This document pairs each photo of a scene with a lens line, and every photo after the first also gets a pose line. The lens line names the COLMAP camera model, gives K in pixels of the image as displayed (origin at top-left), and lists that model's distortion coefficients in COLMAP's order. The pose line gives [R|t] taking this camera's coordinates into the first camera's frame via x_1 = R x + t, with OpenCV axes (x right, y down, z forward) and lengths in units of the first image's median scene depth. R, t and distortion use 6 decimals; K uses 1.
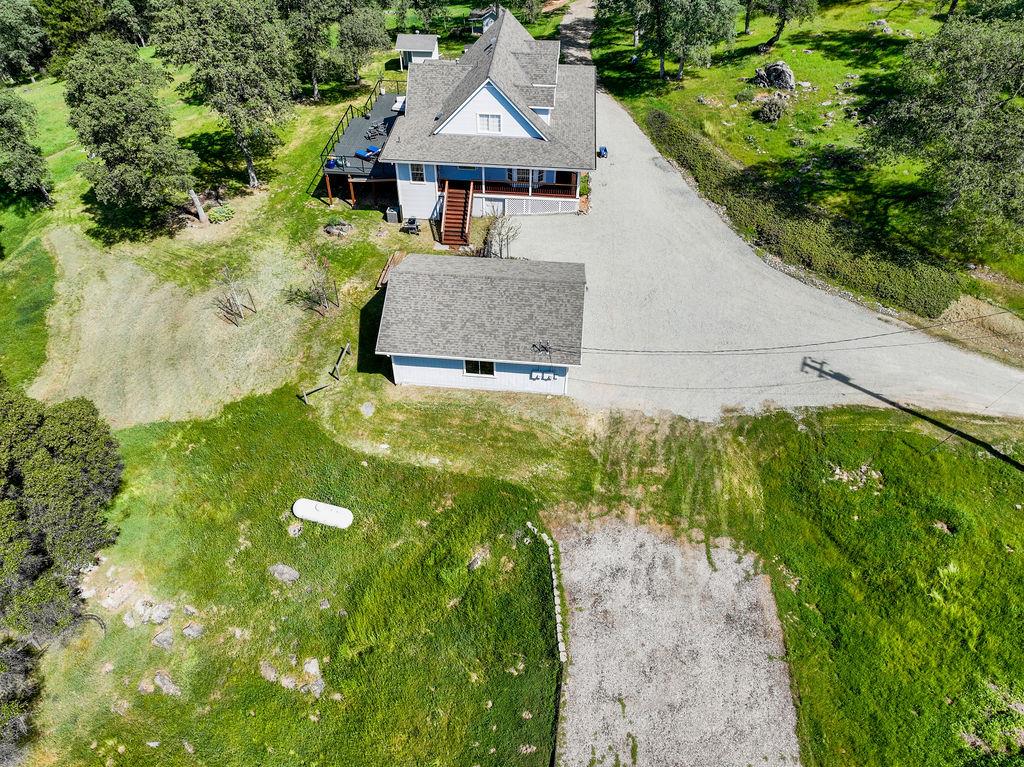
lens RADIAL K [[722.9, 0, 521.3], [0, 722.9, 380.0], [0, 0, 1]] dist [0.002042, 0.015918]
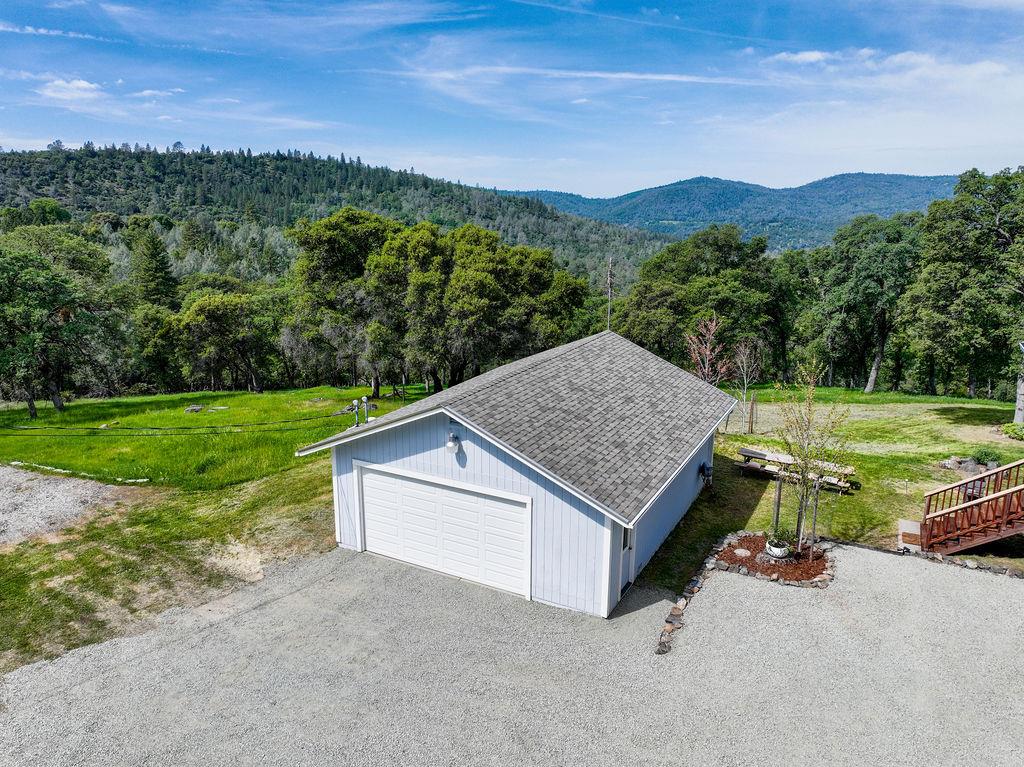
lens RADIAL K [[722.9, 0, 508.0], [0, 722.9, 382.6], [0, 0, 1]] dist [0.002042, 0.015918]
pose [[-0.398062, 0.215227, -0.891754, 0.371932], [-0.634147, 0.637864, 0.437021, -0.294353], [0.662876, 0.739464, -0.117424, 0.885583]]
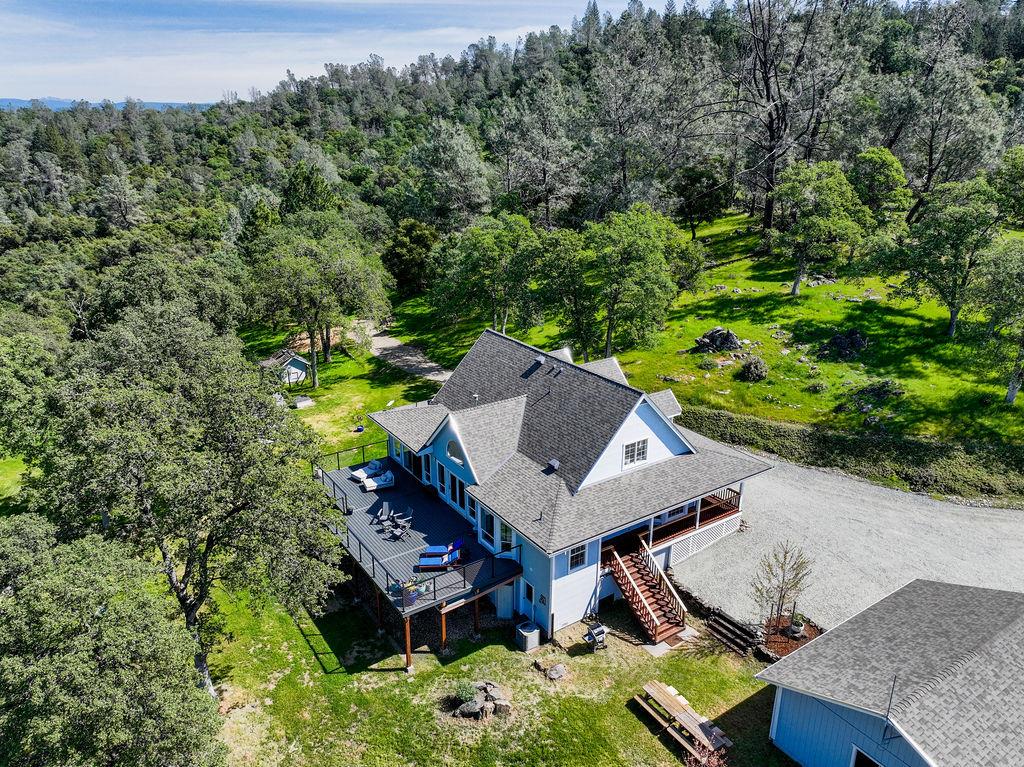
lens RADIAL K [[722.9, 0, 506.7], [0, 722.9, 377.1], [0, 0, 1]] dist [0.002042, 0.015918]
pose [[0.777028, -0.211337, 0.592928, -0.580799], [0.435691, 0.860421, -0.264289, -0.299887], [-0.454314, 0.463694, 0.760649, 0.499311]]
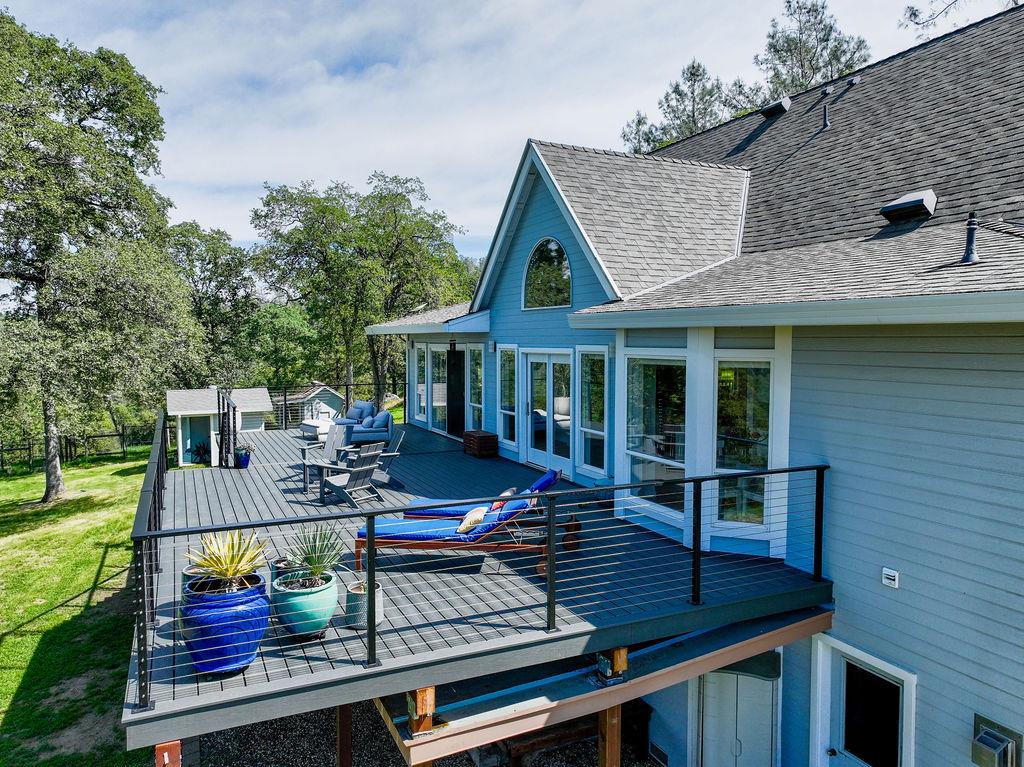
lens RADIAL K [[722.9, 0, 511.3], [0, 722.9, 388.4], [0, 0, 1]] dist [0.002042, 0.015918]
pose [[0.867194, -0.046184, 0.495824, -0.314781], [0.349460, 0.765776, -0.539876, -0.291890], [-0.354756, 0.641448, 0.680216, 1.020302]]
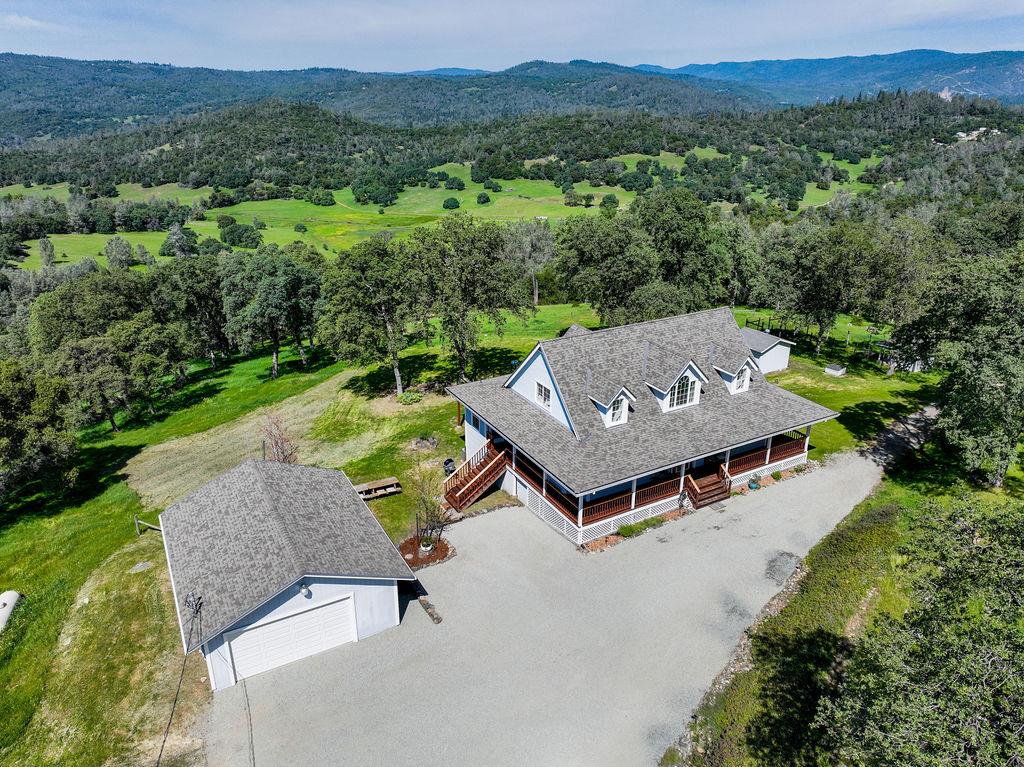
lens RADIAL K [[722.9, 0, 511.4], [0, 722.9, 381.7], [0, 0, 1]] dist [0.002042, 0.015918]
pose [[0.558007, 0.305975, -0.771368, 0.589284], [-0.567703, 0.818739, -0.085910, -0.290764], [0.605262, 0.485846, 0.630564, 0.475026]]
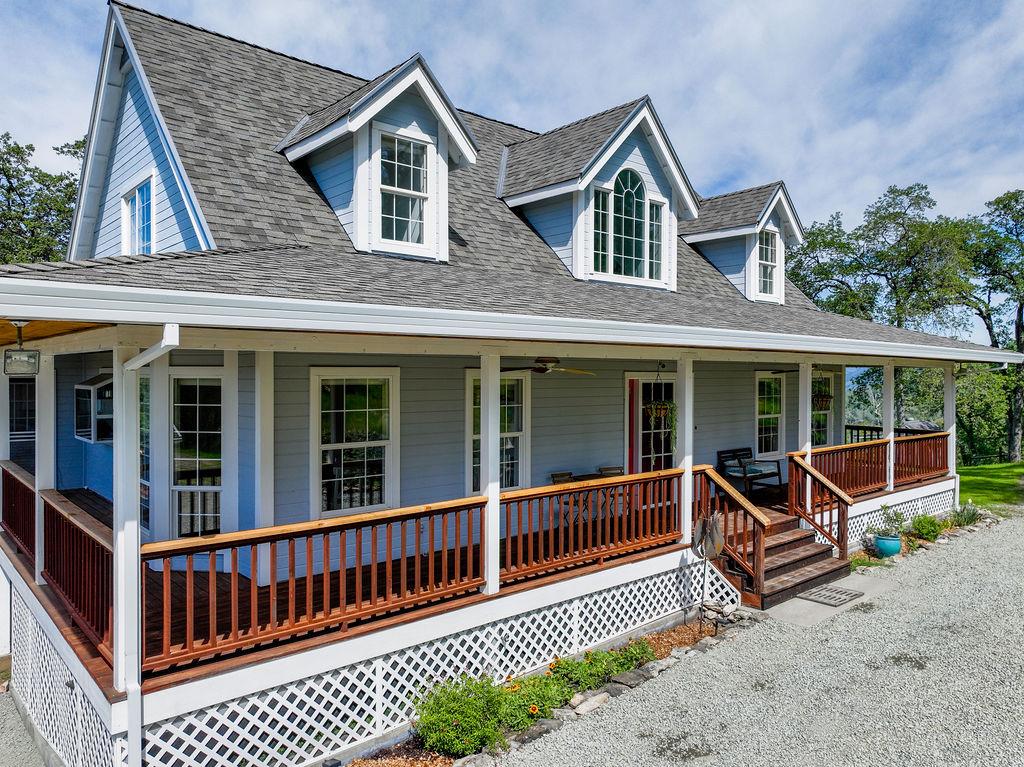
lens RADIAL K [[722.9, 0, 511.7], [0, 722.9, 380.7], [0, 0, 1]] dist [0.002042, 0.015918]
pose [[0.713580, -0.002683, -0.700569, 0.200197], [-0.476101, 0.731733, -0.487745, -0.280723], [0.513938, 0.681586, 0.520872, 1.021182]]
